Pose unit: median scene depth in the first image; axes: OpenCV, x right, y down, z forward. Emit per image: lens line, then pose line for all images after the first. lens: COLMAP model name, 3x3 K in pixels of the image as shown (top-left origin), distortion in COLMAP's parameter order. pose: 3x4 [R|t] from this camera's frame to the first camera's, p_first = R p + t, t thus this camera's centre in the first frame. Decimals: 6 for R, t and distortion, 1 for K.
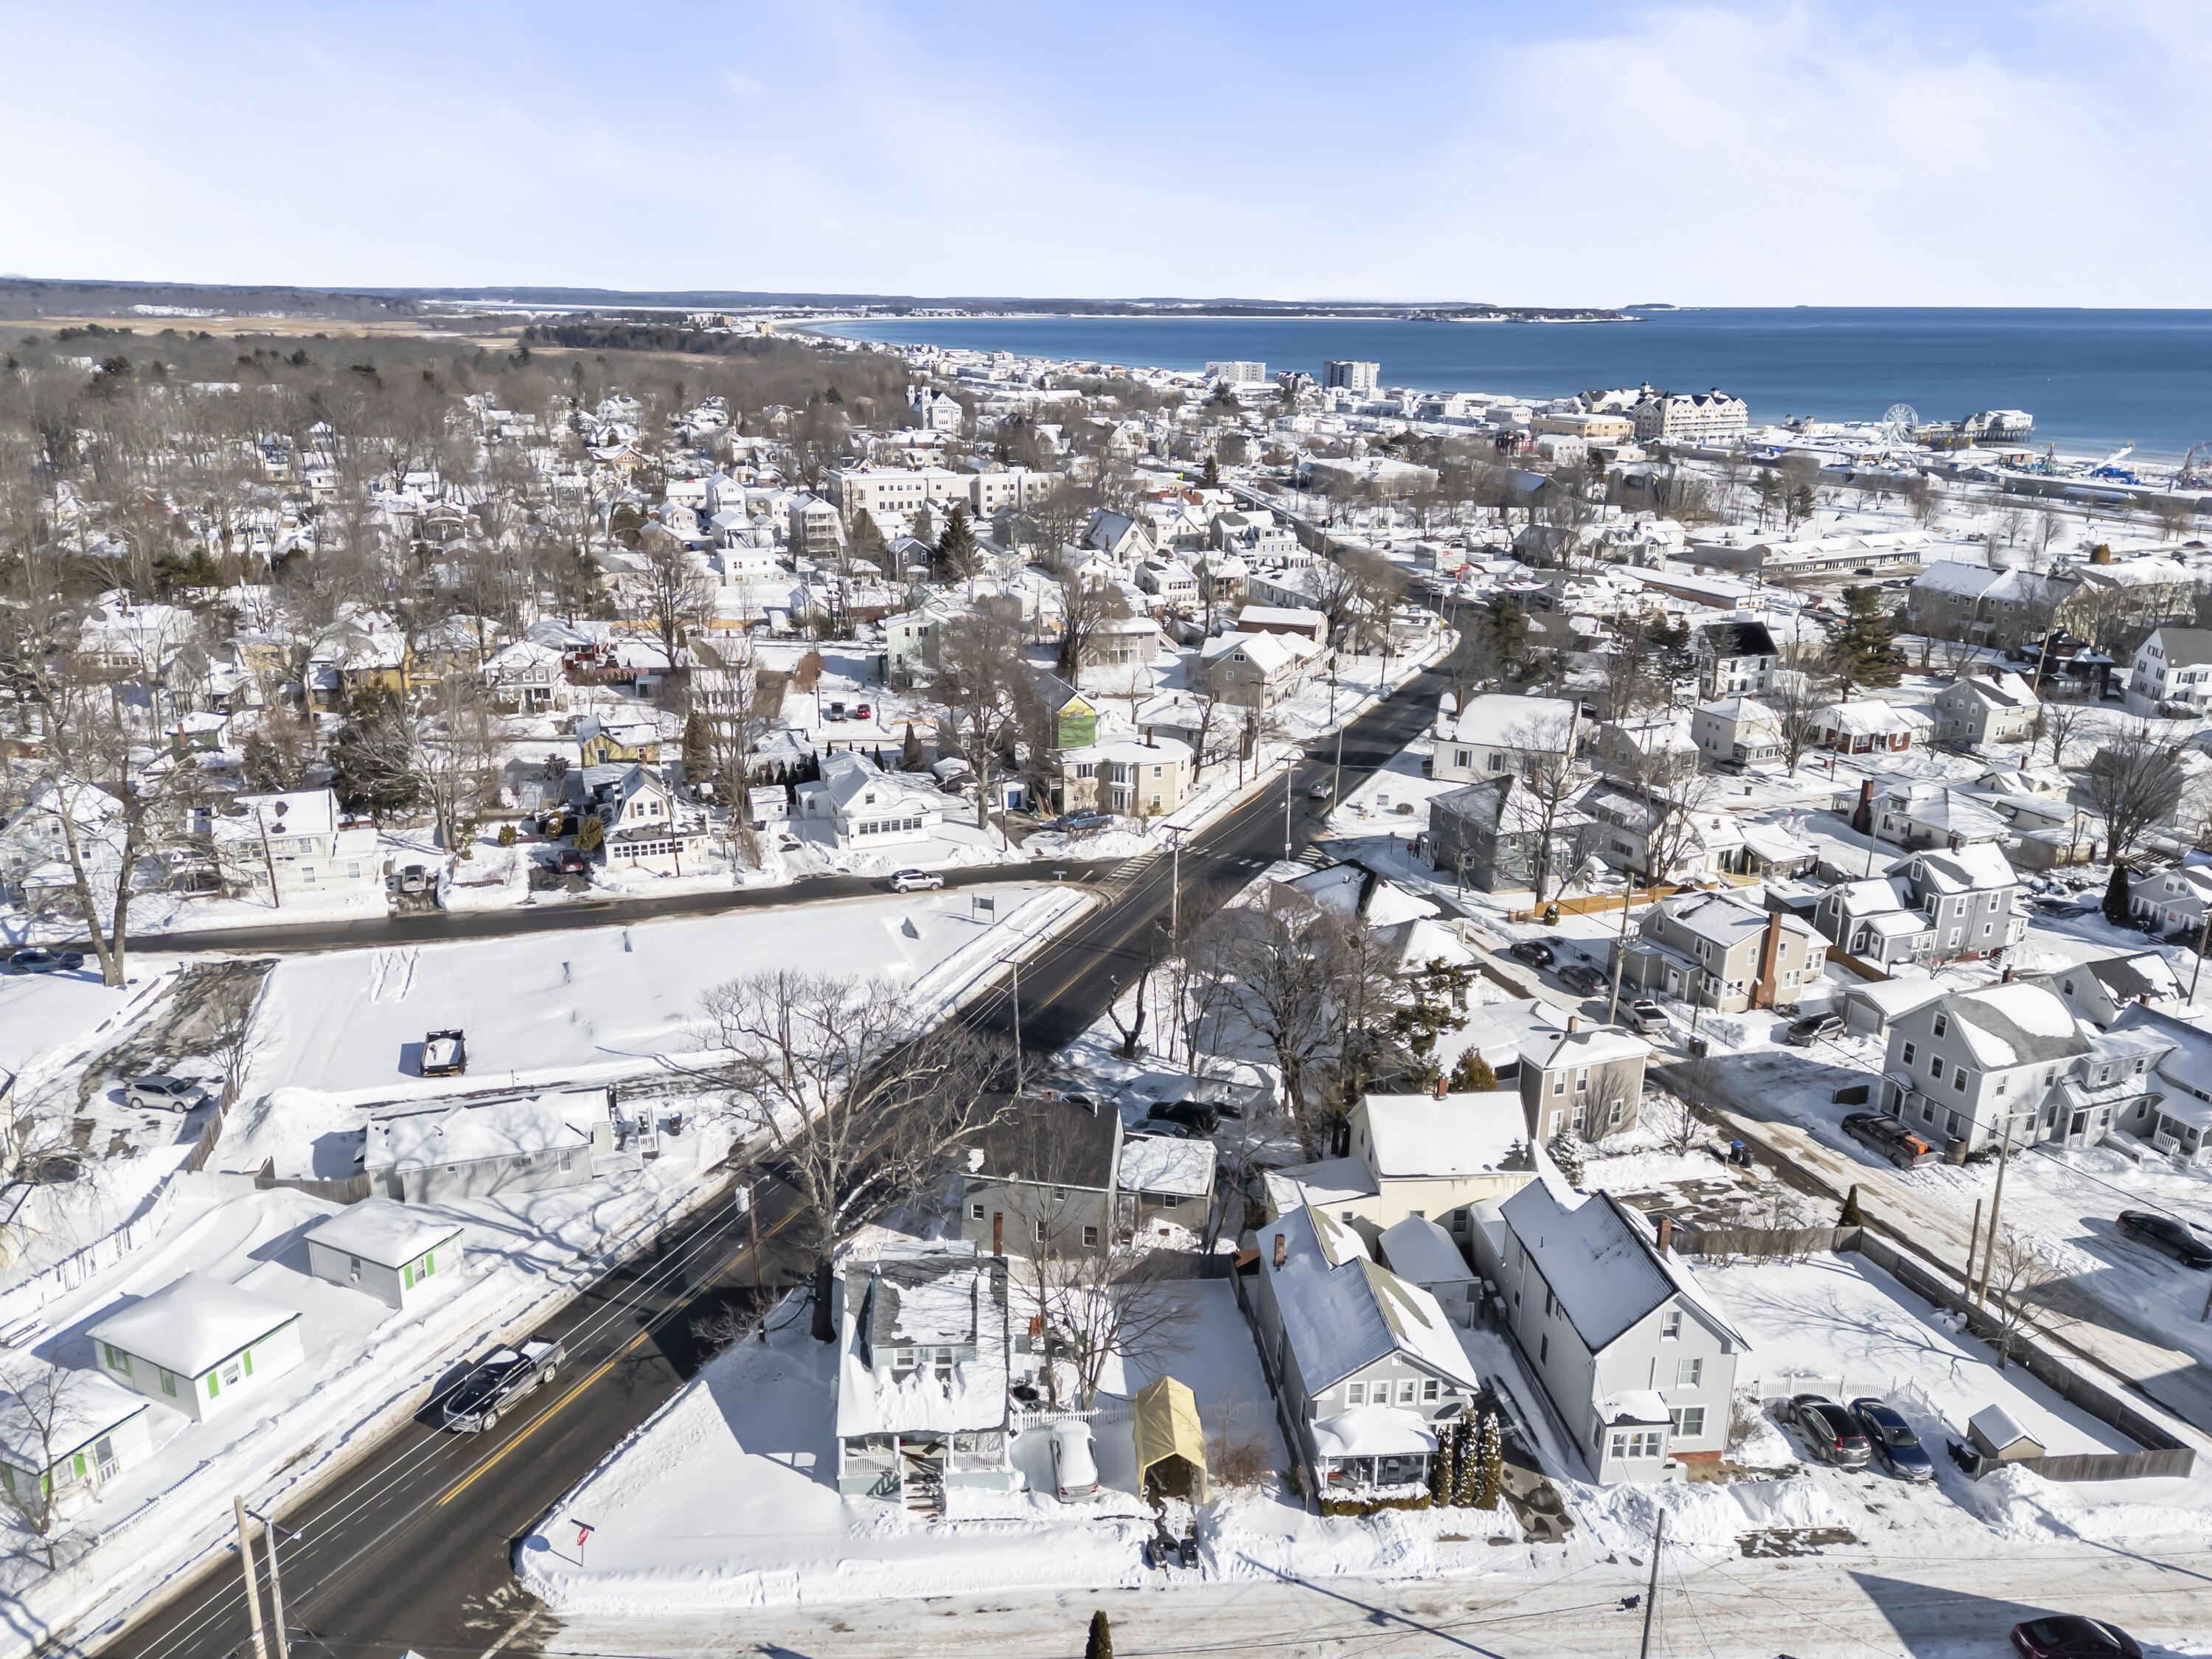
lens RADIAL K [[1611.1, 0, 1105.5], [0, 1611.1, 819.7], [0, 0, 1]] dist [0.085360, -0.072539]
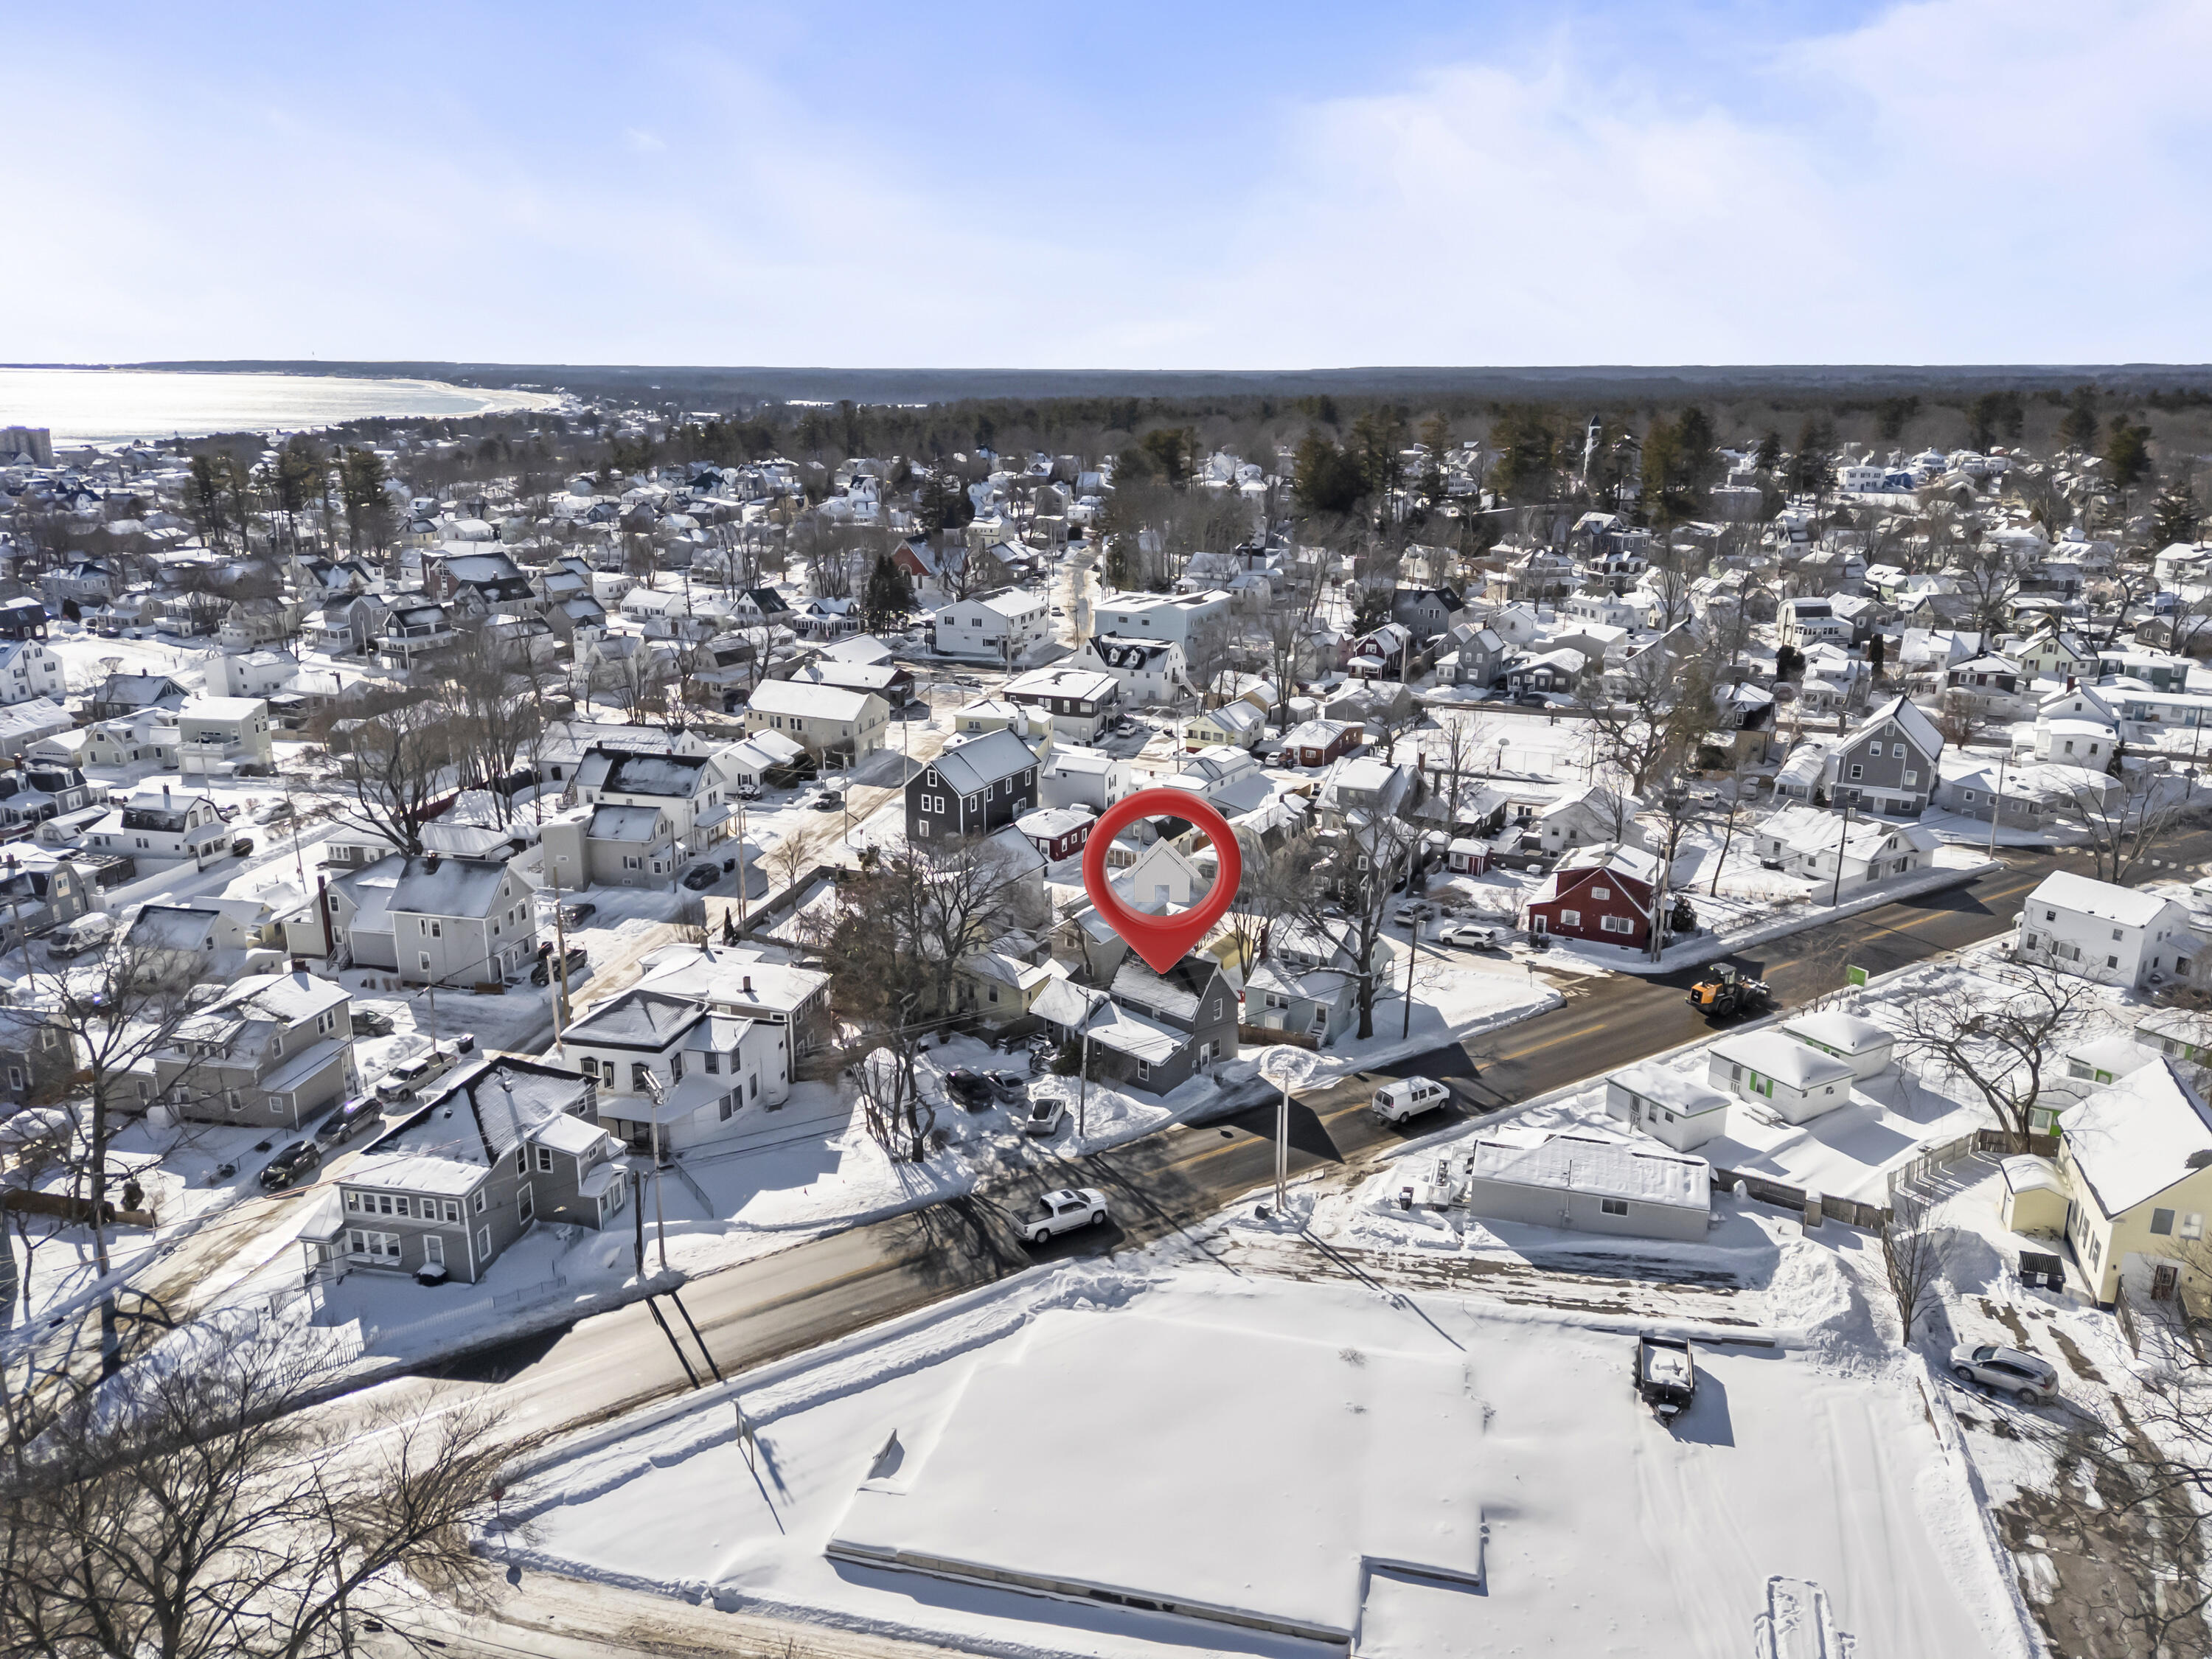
lens RADIAL K [[1609.2, 0, 1093.0], [0, 1609.2, 818.0], [0, 0, 1]] dist [0.121269, -0.129801]
pose [[-0.829899, -0.165745, 0.532725, -0.341104], [0.155604, 0.848201, 0.506303, -0.304347], [-0.535775, 0.503075, -0.678131, 0.948064]]
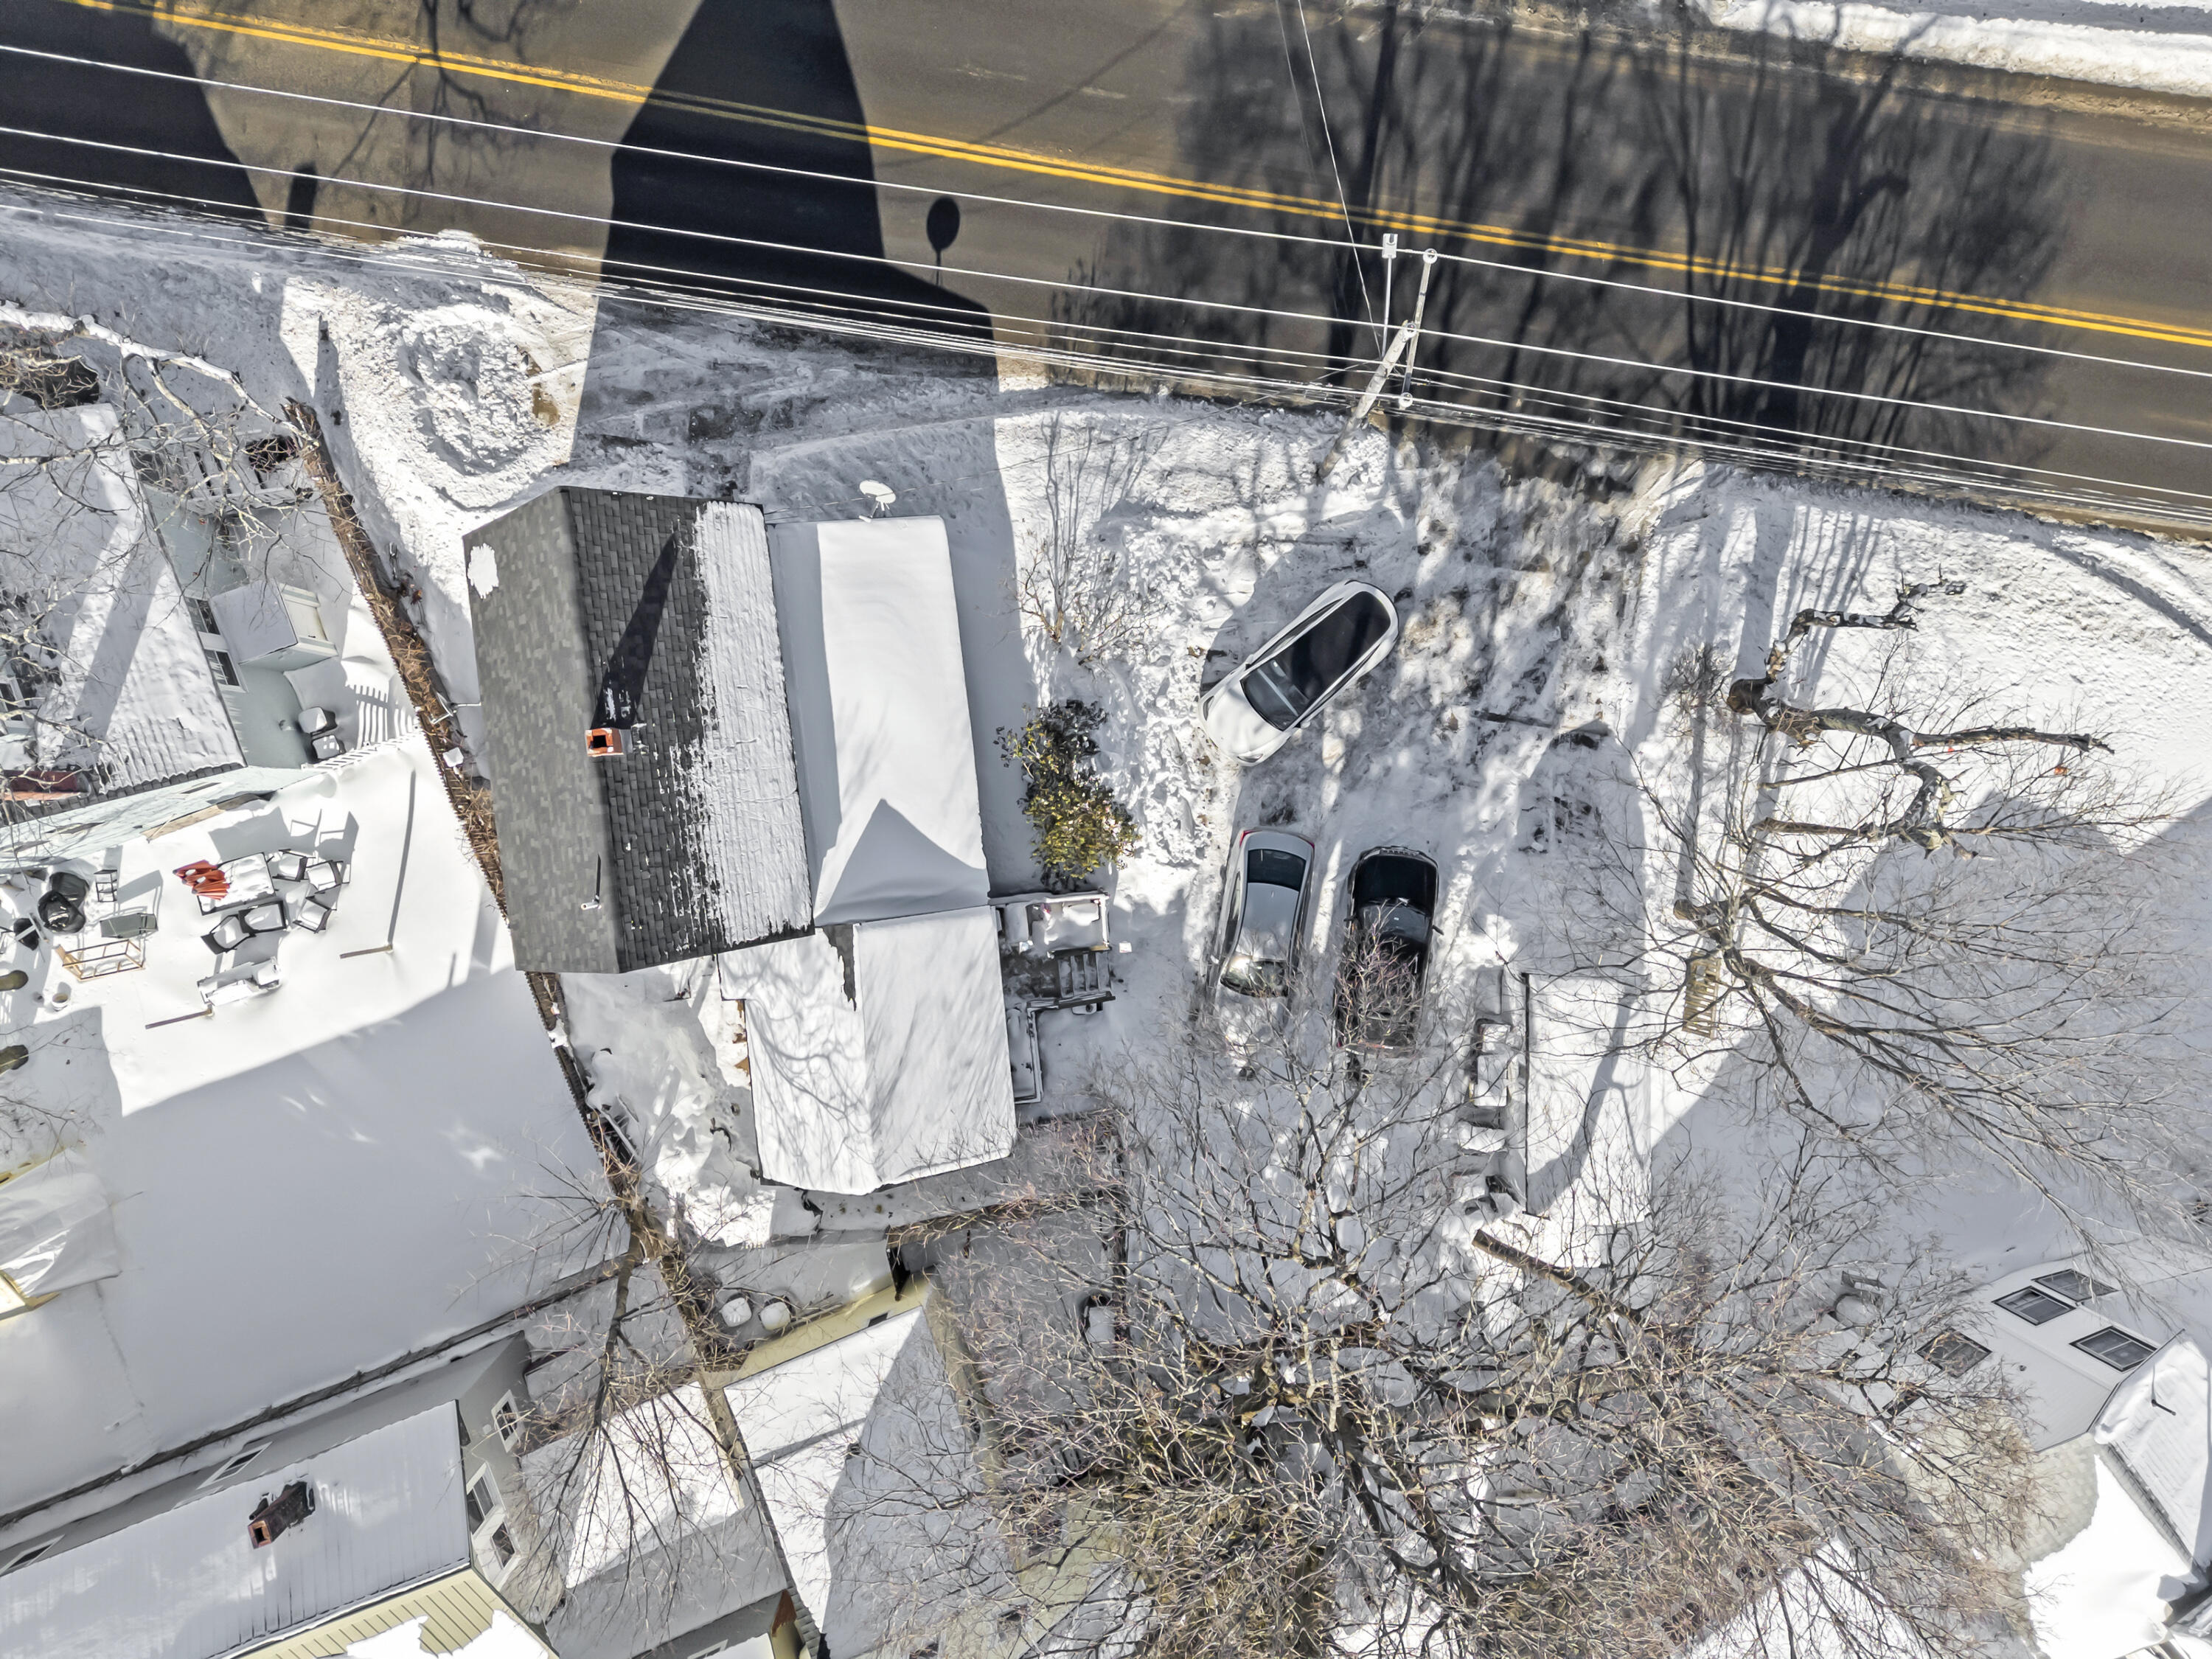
lens RADIAL K [[1609.2, 0, 1093.0], [0, 1609.2, 818.0], [0, 0, 1]] dist [0.121269, -0.129801]
pose [[0.280100, 0.959970, 0.001085, 0.001009], [-0.311426, 0.089798, 0.946018, -0.073792], [0.908052, -0.265318, 0.324112, 0.493330]]
